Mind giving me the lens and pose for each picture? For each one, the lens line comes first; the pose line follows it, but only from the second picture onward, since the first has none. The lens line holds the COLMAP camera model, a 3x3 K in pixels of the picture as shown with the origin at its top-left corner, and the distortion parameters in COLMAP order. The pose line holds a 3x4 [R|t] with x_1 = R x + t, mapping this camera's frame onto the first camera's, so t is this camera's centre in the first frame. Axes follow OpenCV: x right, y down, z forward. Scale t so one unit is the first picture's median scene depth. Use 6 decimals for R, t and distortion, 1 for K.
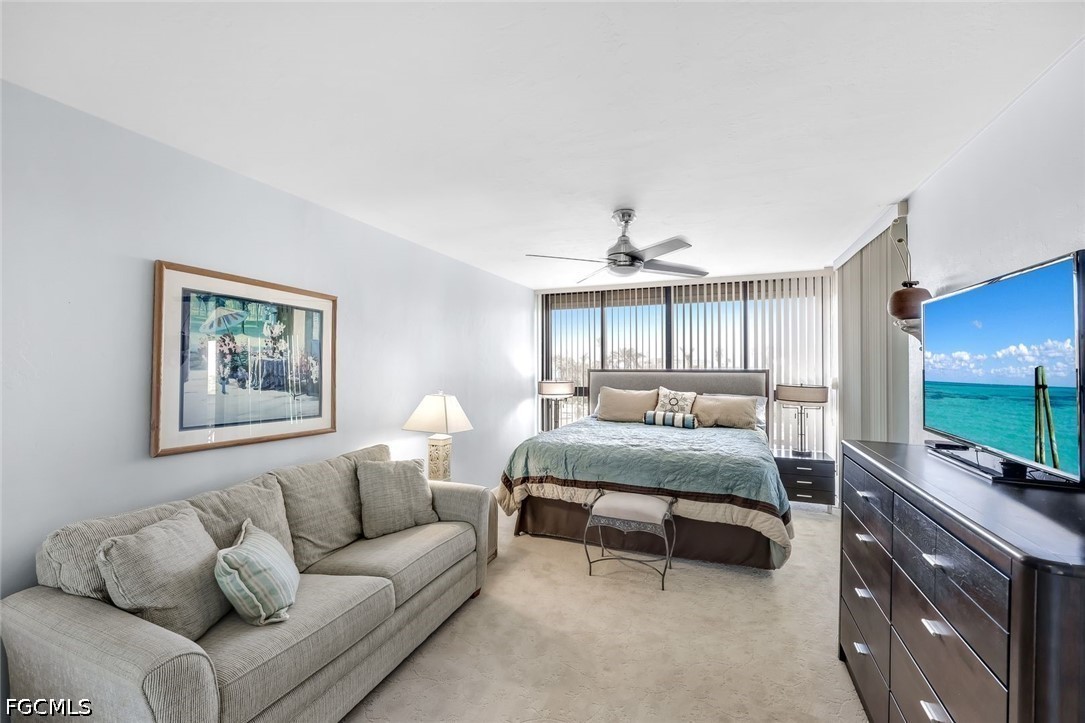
lens RADIAL K [[447.3, 0, 542.5], [0, 447.3, 361.5], [0, 0, 1]] dist [-0.071308, -0.000424]
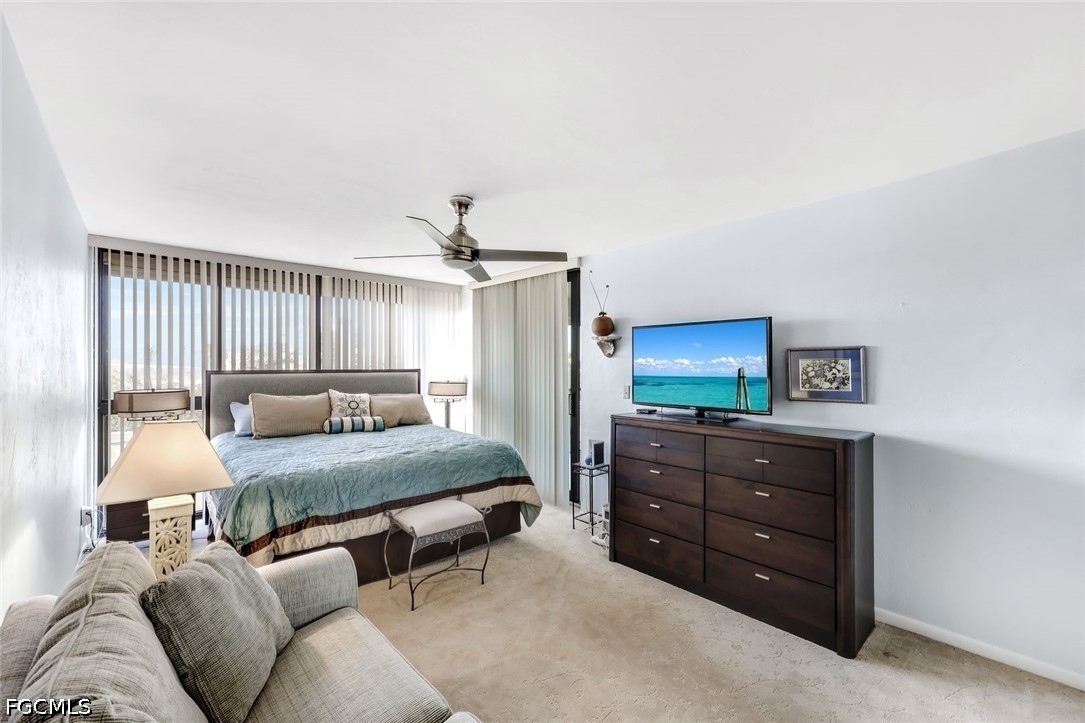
lens RADIAL K [[442.5, 0, 542.5], [0, 442.5, 361.5], [0, 0, 1]] dist [-0.000723, -0.000256]
pose [[0.408994, 0.002793, 0.912533, -0.519007], [-0.009523, 0.999954, 0.001207, -0.005576], [-0.912487, -0.009184, 0.409002, 0.368924]]
